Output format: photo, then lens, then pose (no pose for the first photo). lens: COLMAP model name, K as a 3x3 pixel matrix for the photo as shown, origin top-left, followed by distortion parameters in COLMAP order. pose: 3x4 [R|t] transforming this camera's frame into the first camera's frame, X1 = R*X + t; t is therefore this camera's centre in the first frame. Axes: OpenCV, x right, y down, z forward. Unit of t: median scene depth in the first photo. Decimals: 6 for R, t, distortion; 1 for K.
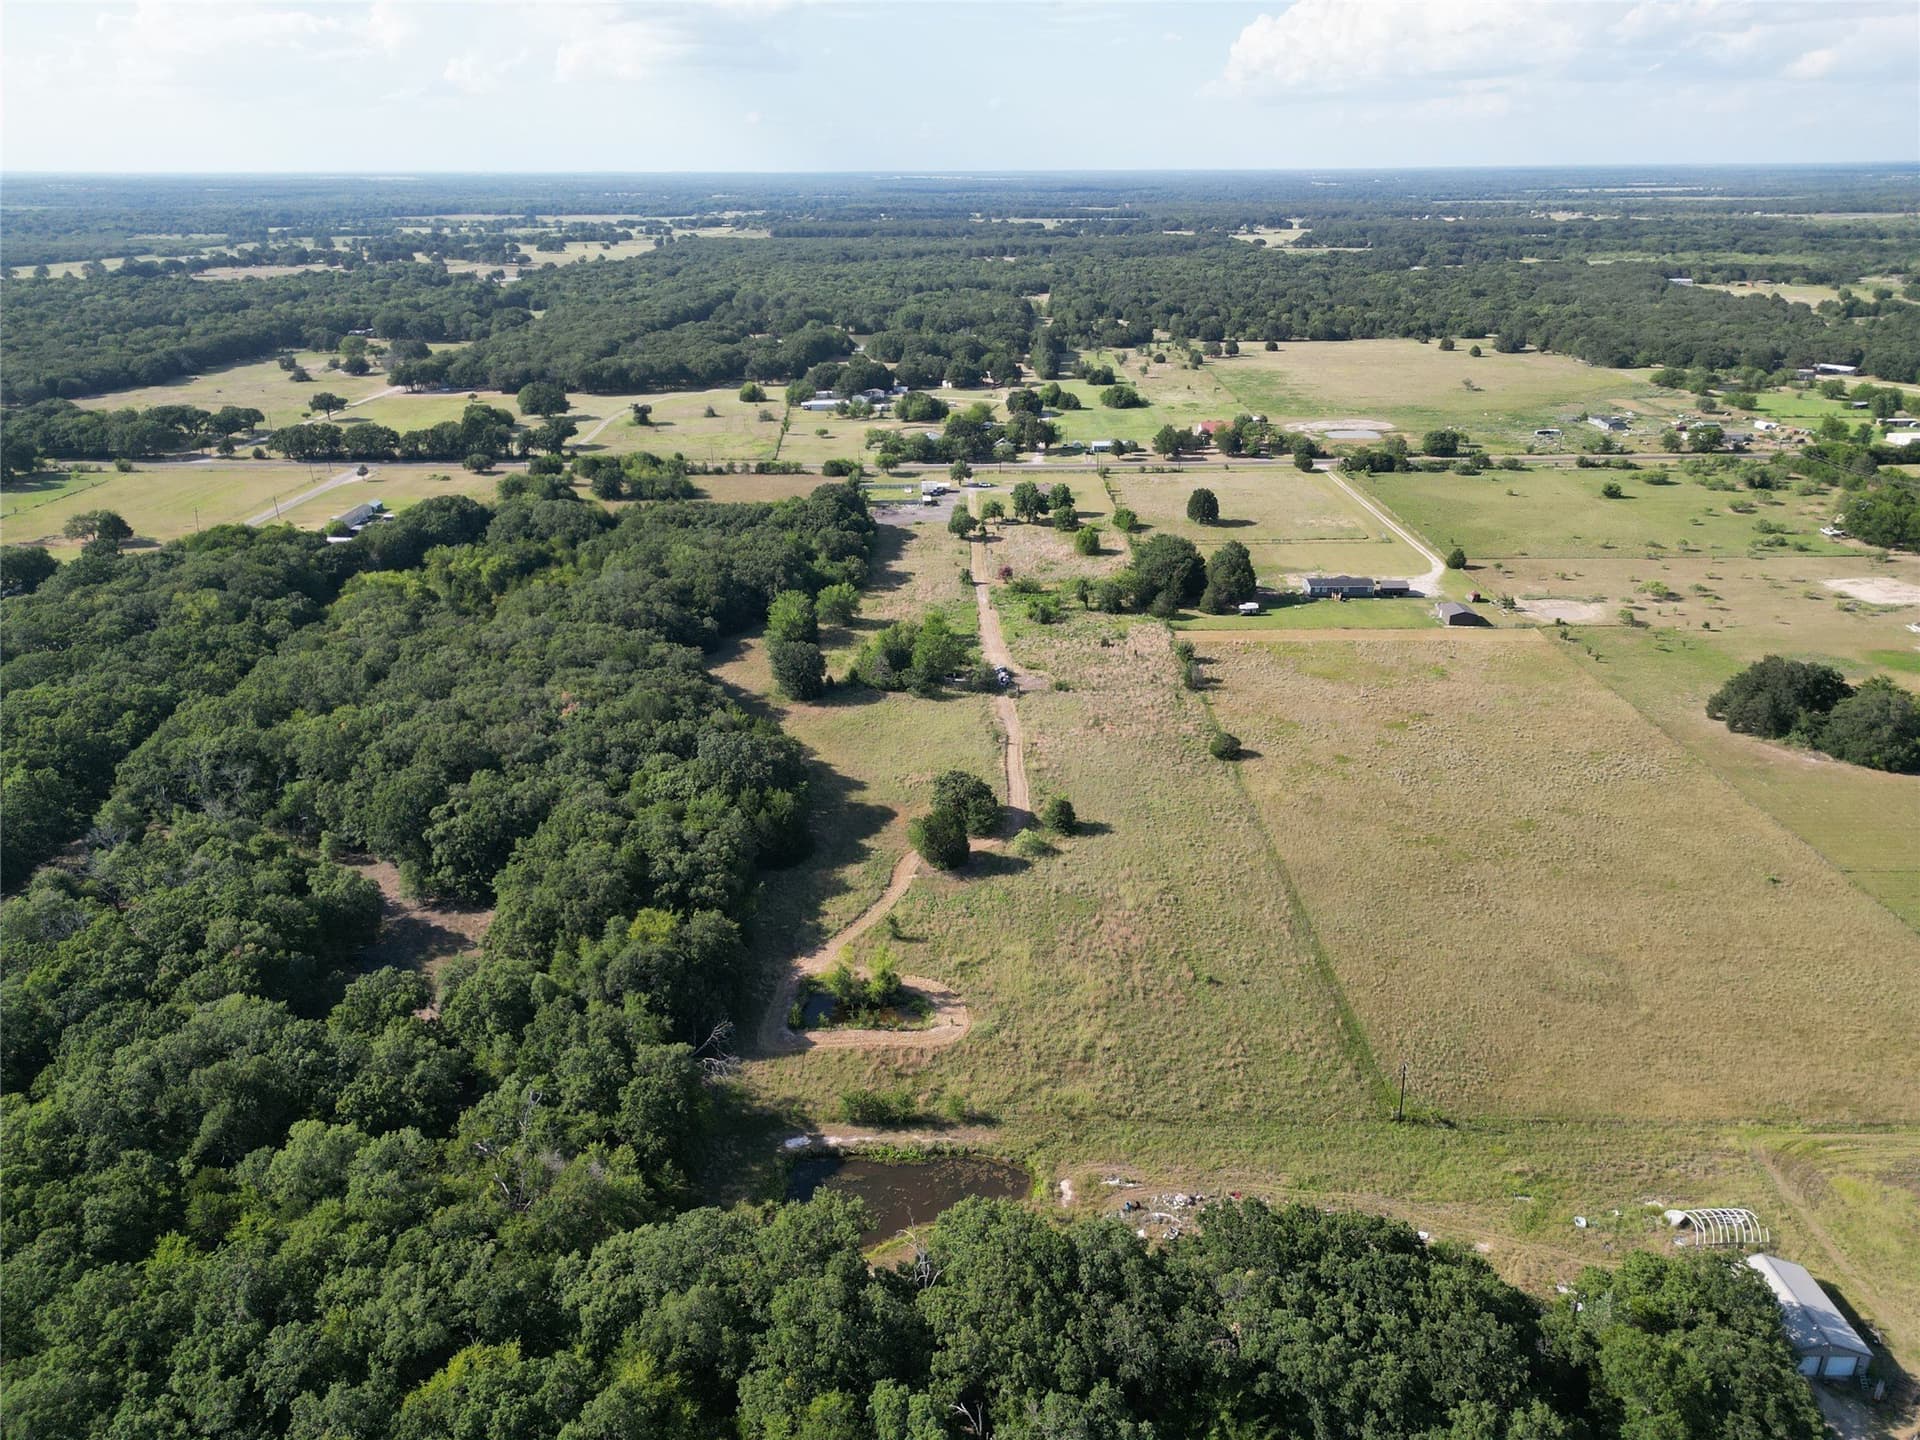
lens RADIAL K [[1347.5, 0, 959.2], [0, 1347.5, 710.2], [0, 0, 1]] dist [0.066794, -0.059622]
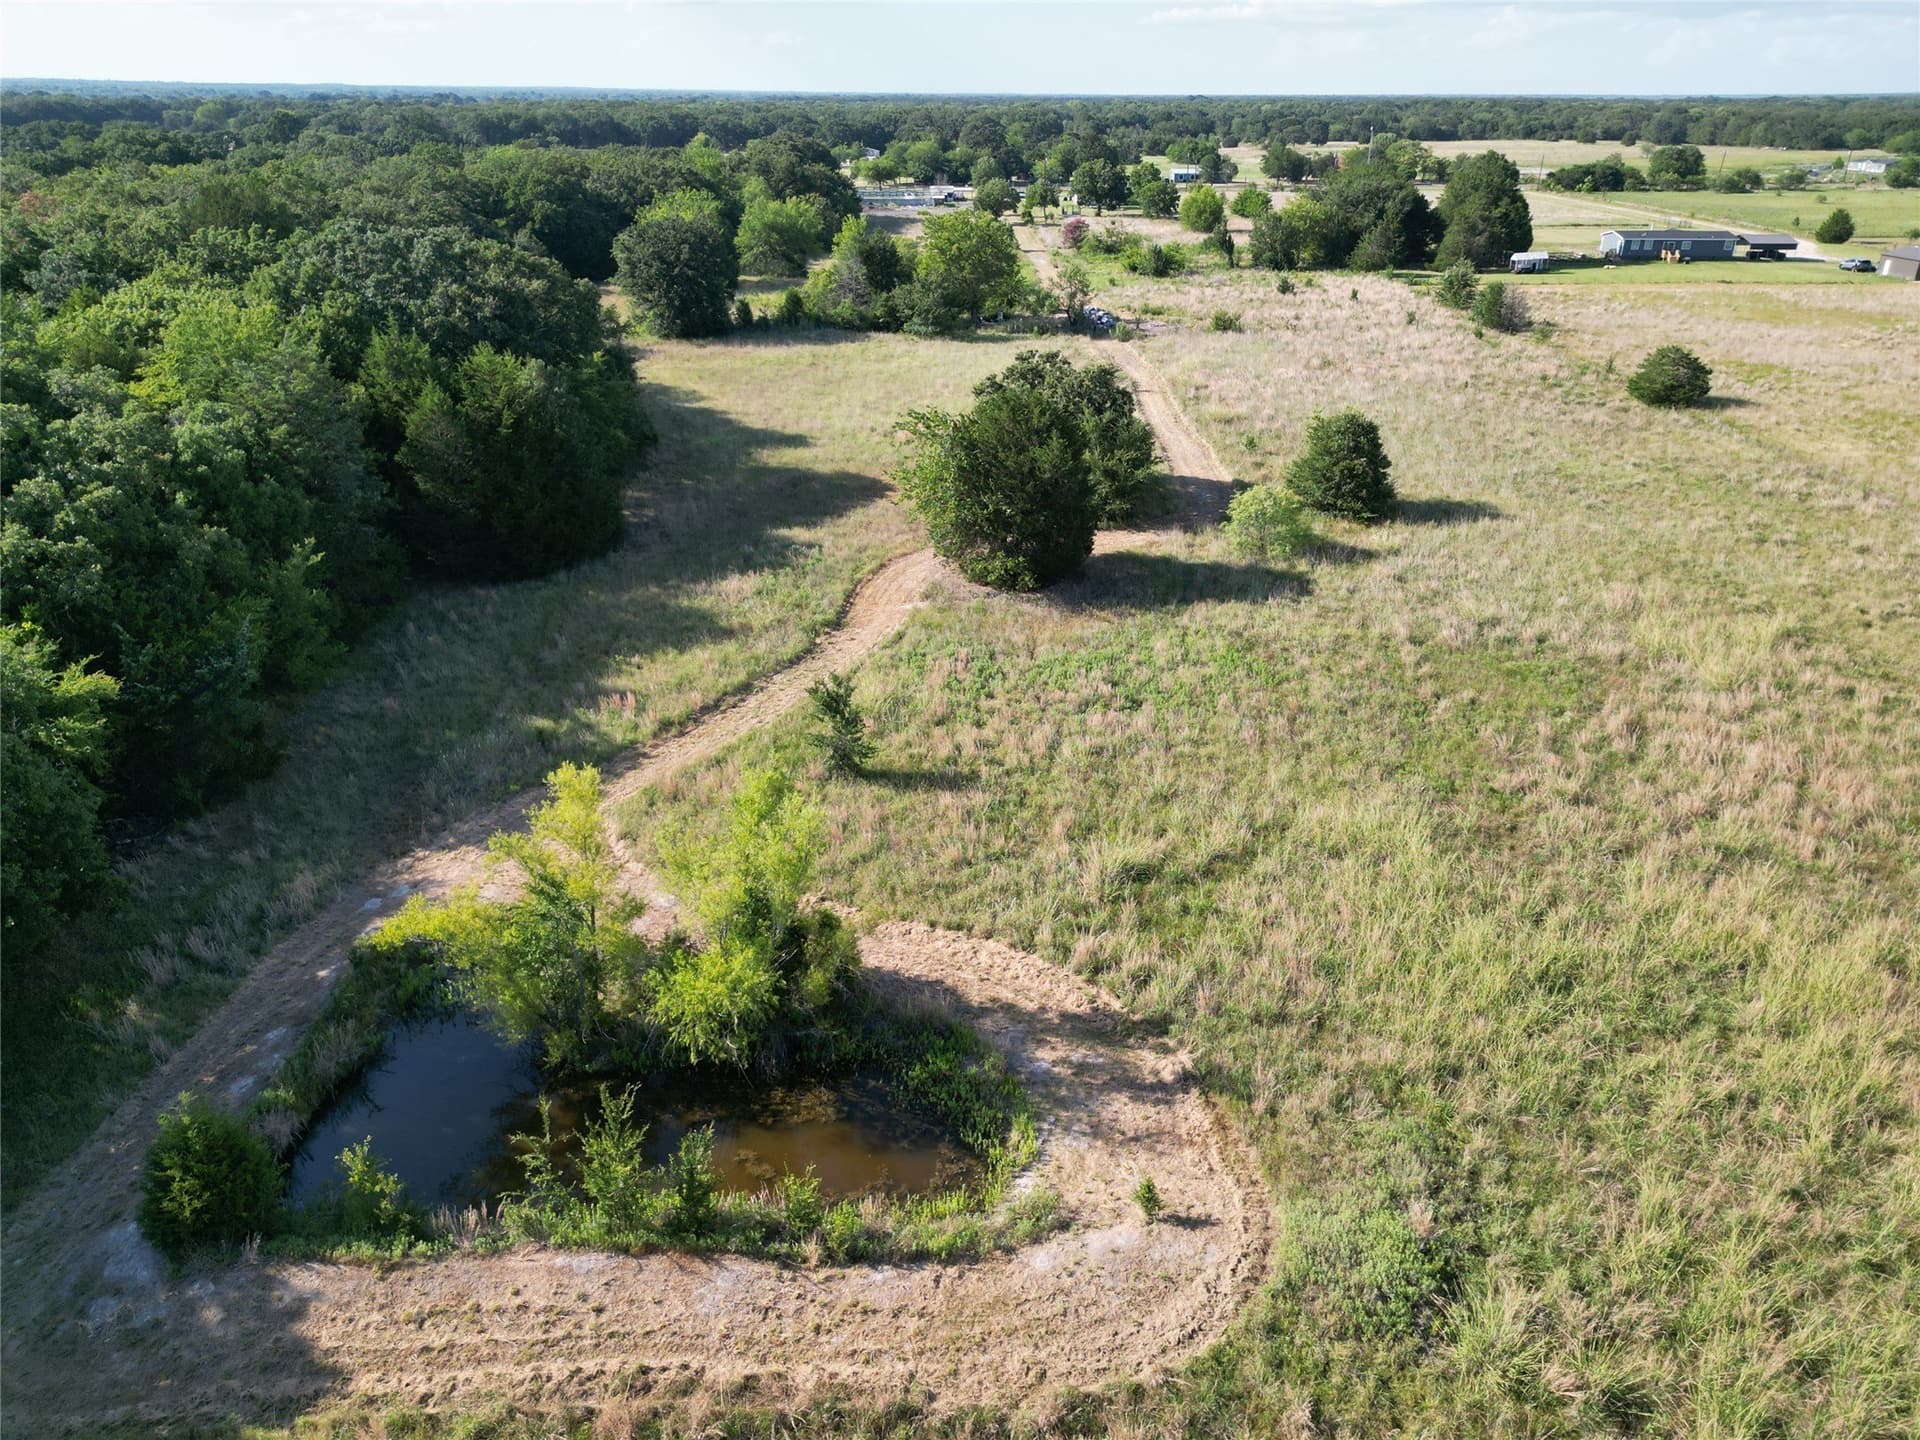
lens RADIAL K [[1347.5, 0, 961.0], [0, 1347.5, 726.8], [0, 0, 1]] dist [0.066794, -0.059622]
pose [[0.999942, 0.010606, 0.001986, -0.016371], [-0.010700, 0.998397, 0.055572, 0.089526], [-0.001393, -0.055590, 0.998453, 0.459492]]
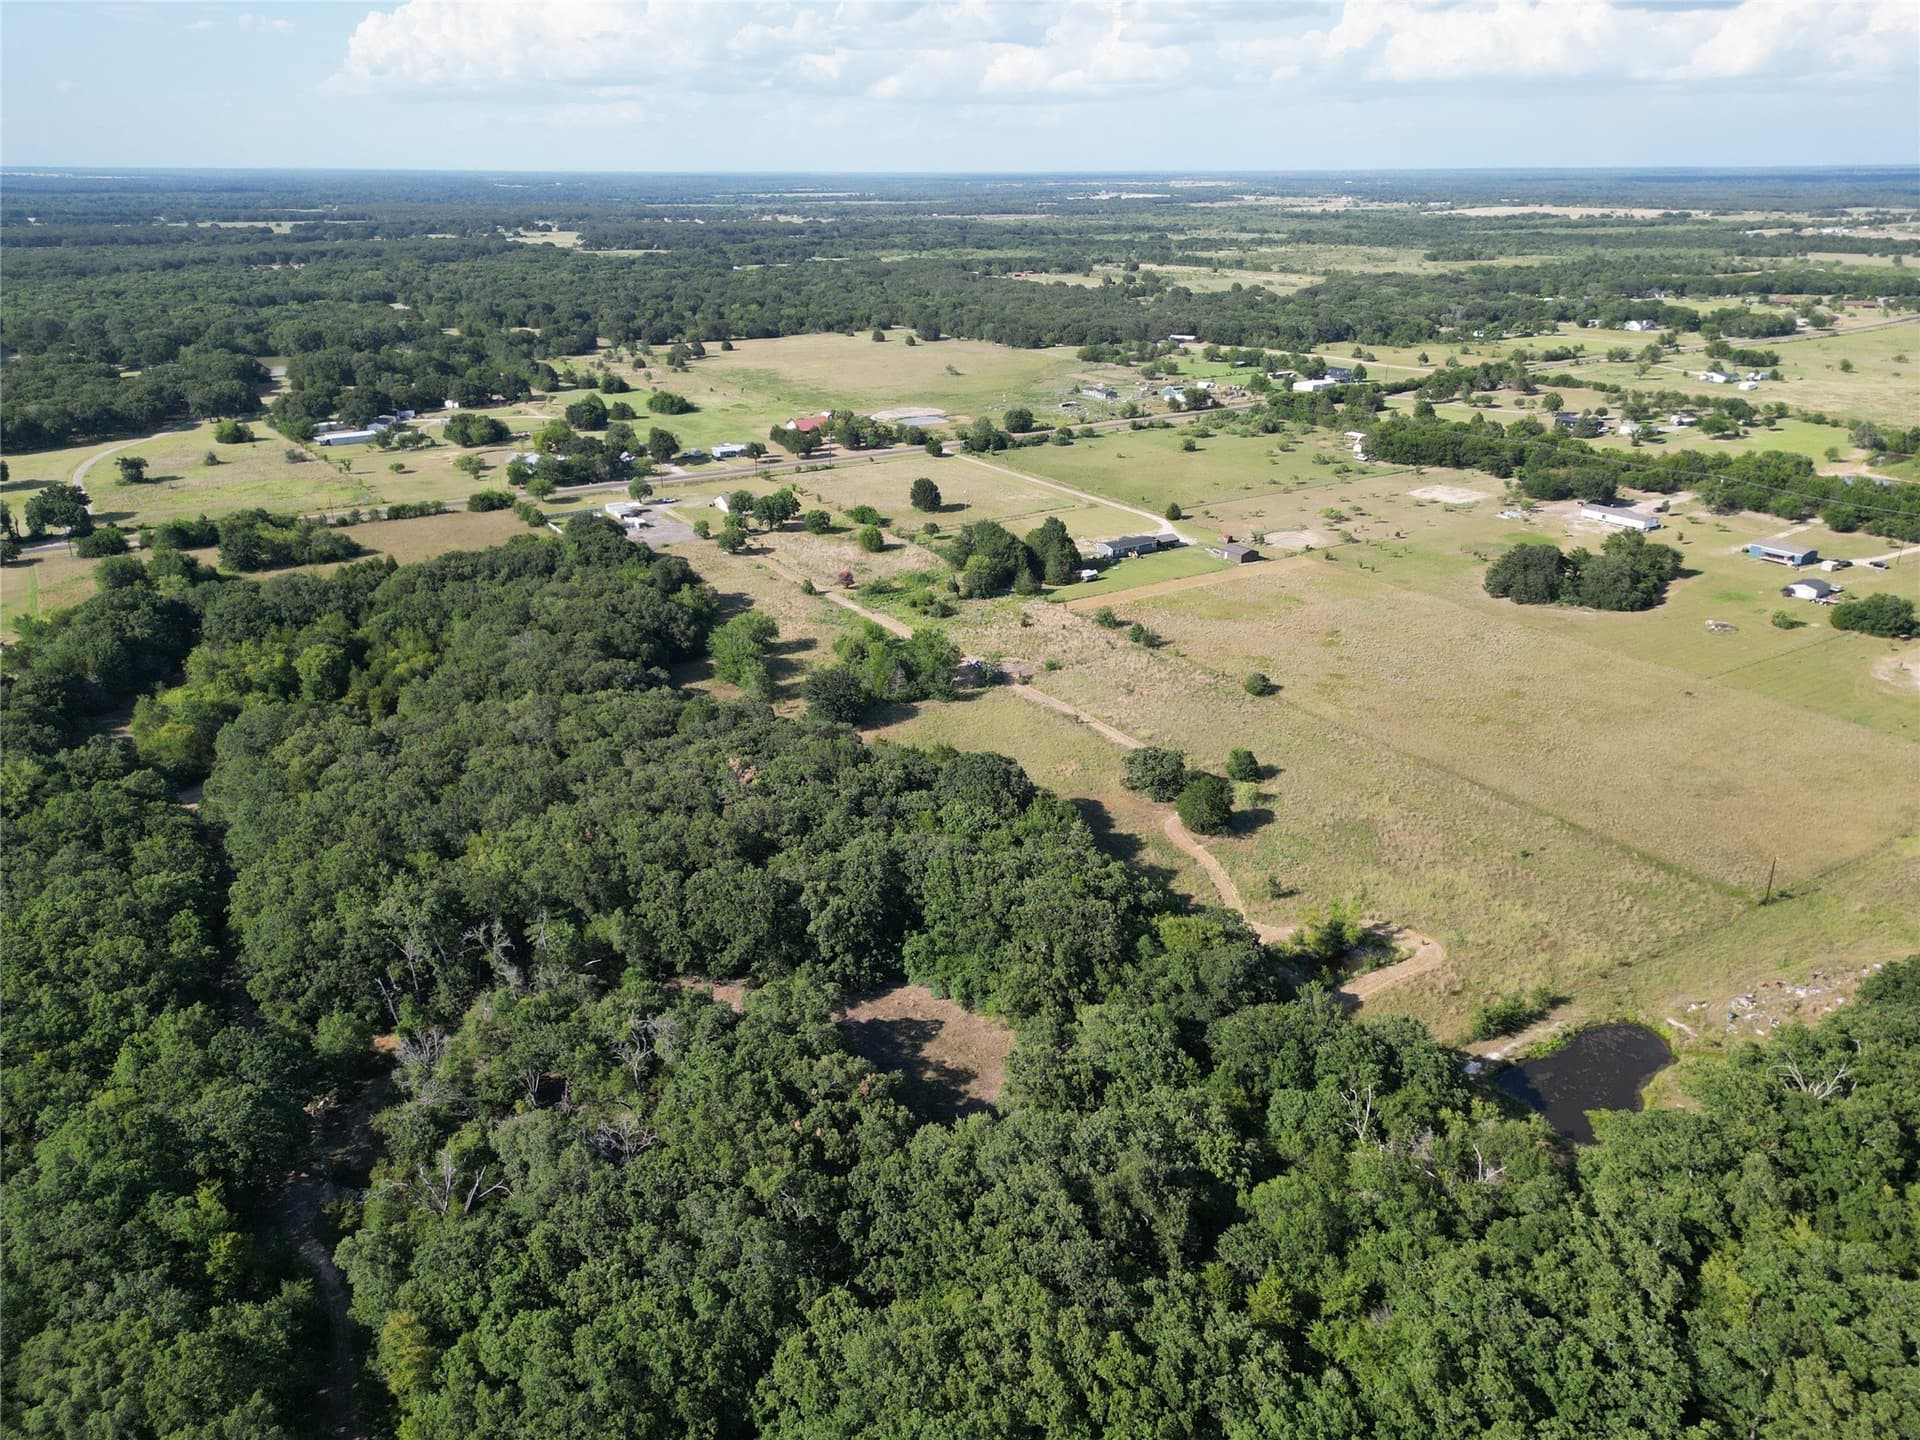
lens RADIAL K [[1347.5, 0, 957.7], [0, 1347.5, 701.9], [0, 0, 1]] dist [0.066794, -0.059622]
pose [[0.845214, -0.191594, 0.498904, -0.463841], [0.195068, 0.979721, 0.045769, -0.047691], [-0.497556, 0.058636, 0.865448, 0.119809]]
